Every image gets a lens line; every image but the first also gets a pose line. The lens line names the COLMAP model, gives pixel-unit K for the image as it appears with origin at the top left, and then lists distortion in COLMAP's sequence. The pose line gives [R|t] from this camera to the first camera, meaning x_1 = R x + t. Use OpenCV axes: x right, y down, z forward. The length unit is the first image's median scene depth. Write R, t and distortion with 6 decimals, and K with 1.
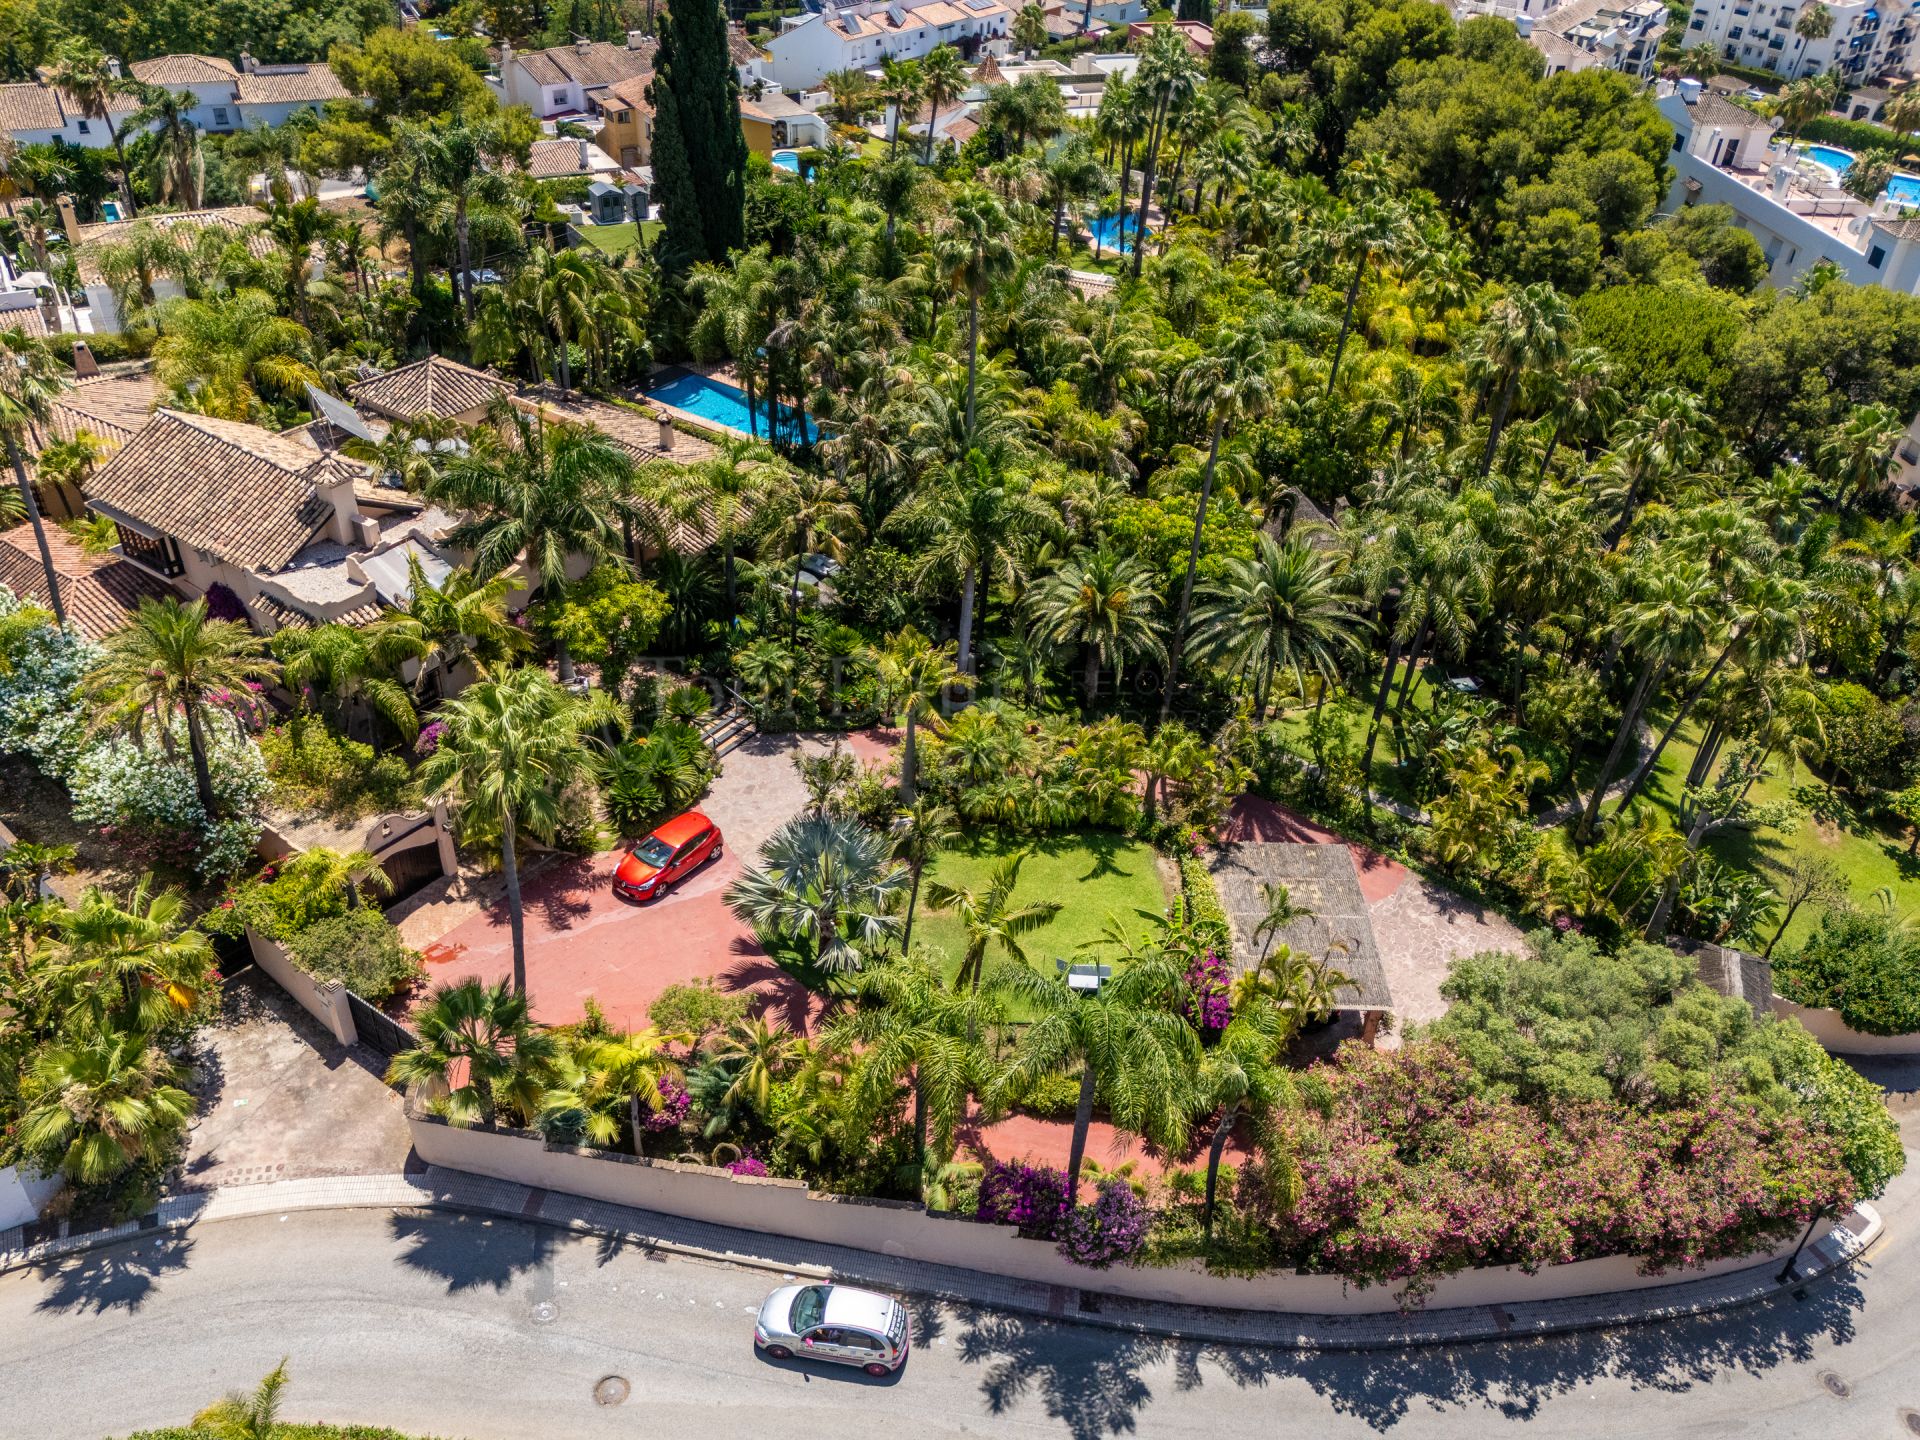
lens RADIAL K [[1236.3, 0, 960.0], [0, 1236.3, 720.0], [0, 0, 1]] dist [0.046604, -0.036857]
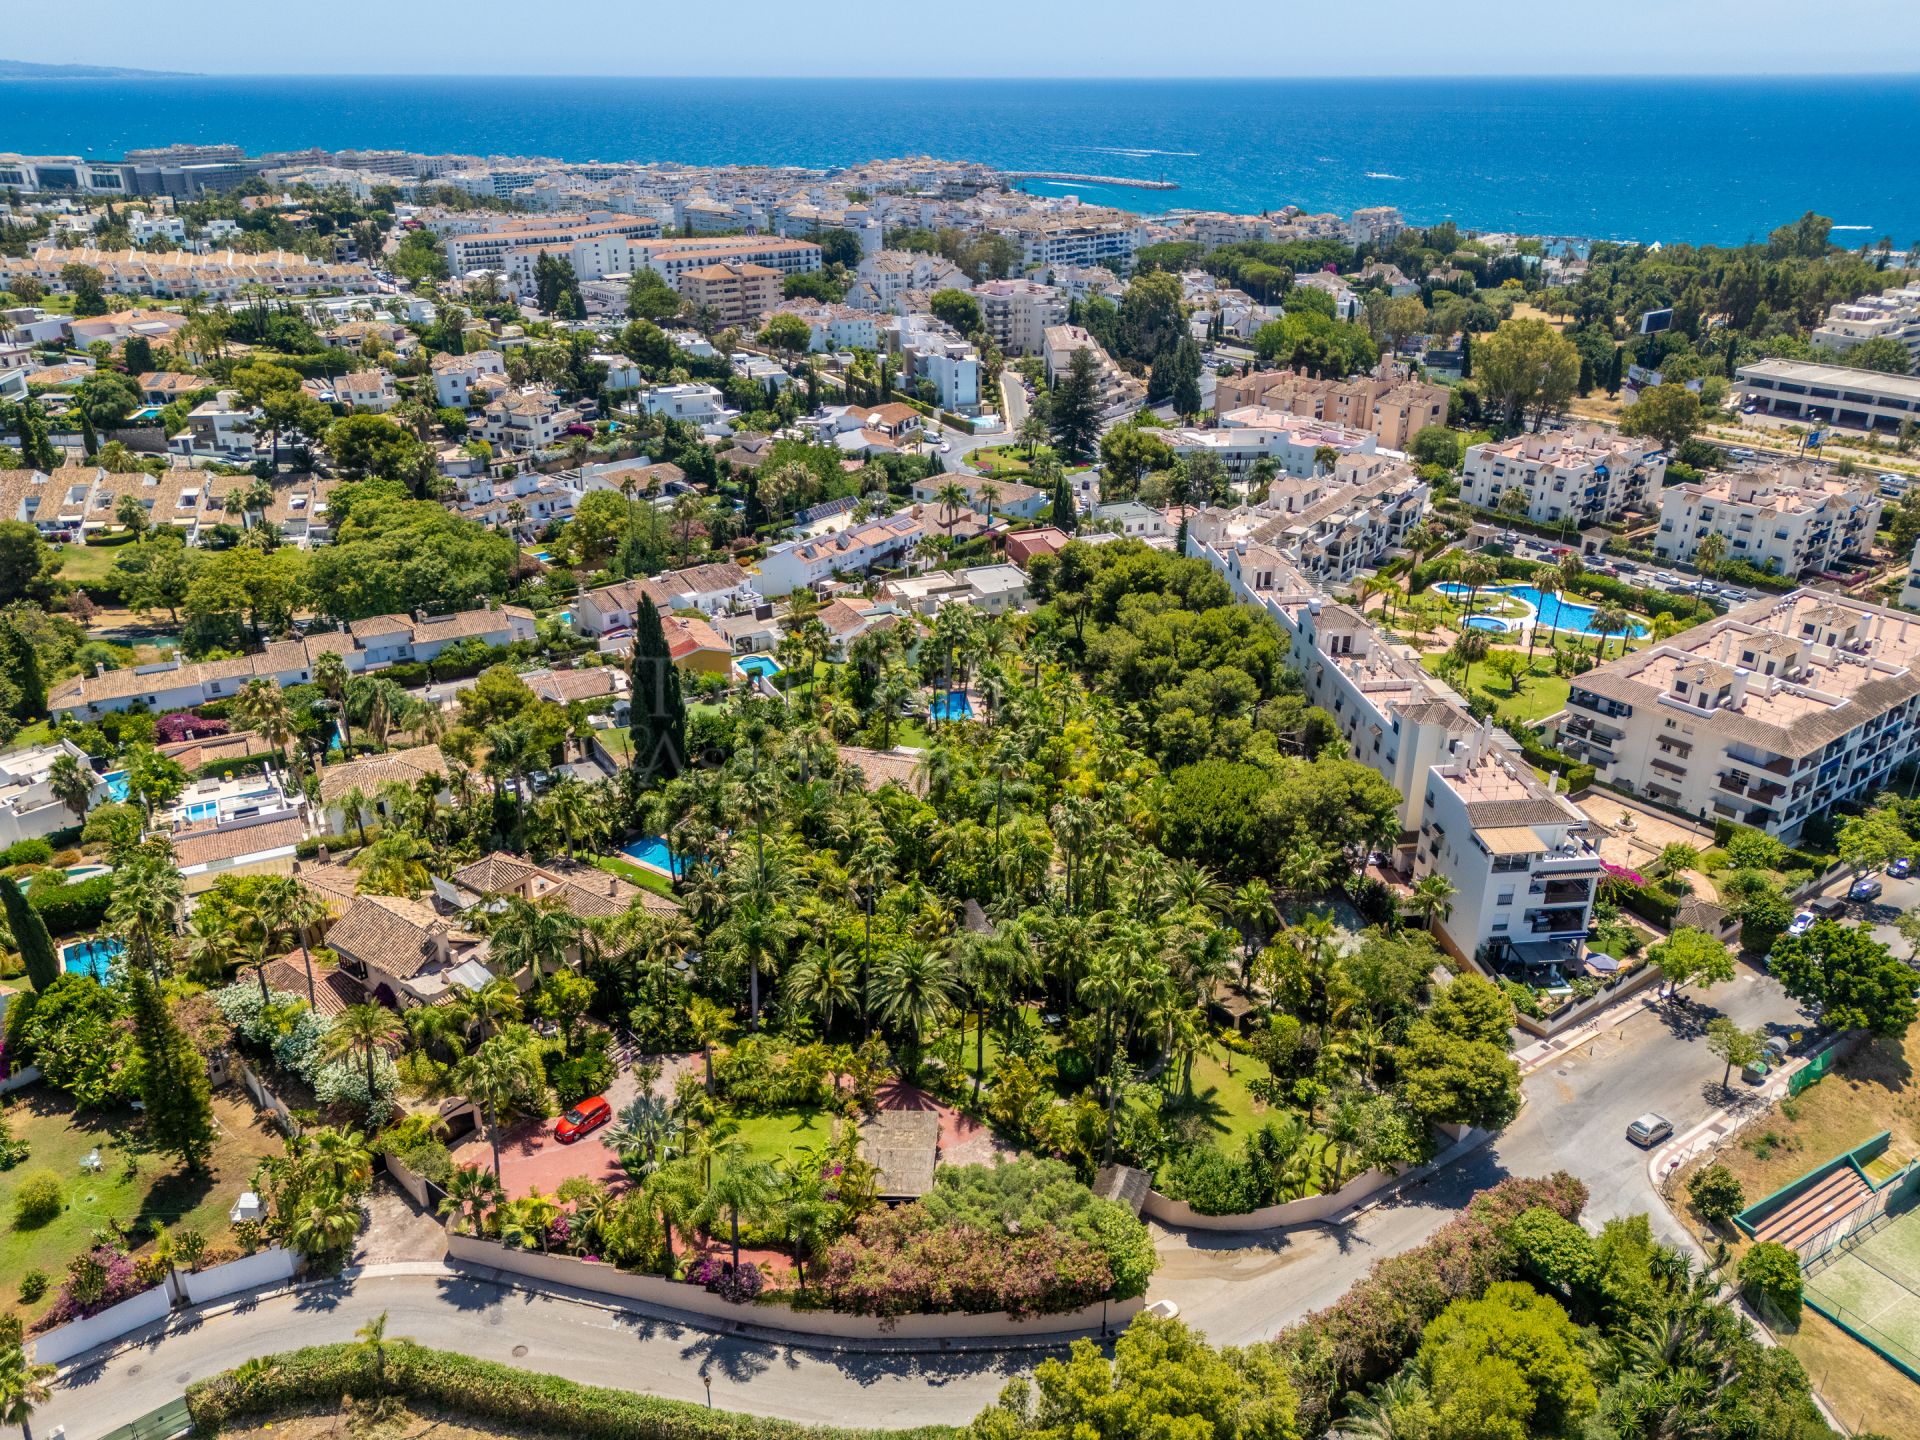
lens RADIAL K [[1509.1, 0, 960.0], [0, 1509.1, 720.0], [0, 0, 1]] dist [0.051710, -0.053137]
pose [[0.986097, -0.048419, -0.158959, 0.782209], [0.014861, 0.978470, -0.205856, -0.006234], [0.165504, 0.200631, 0.965586, -1.381825]]
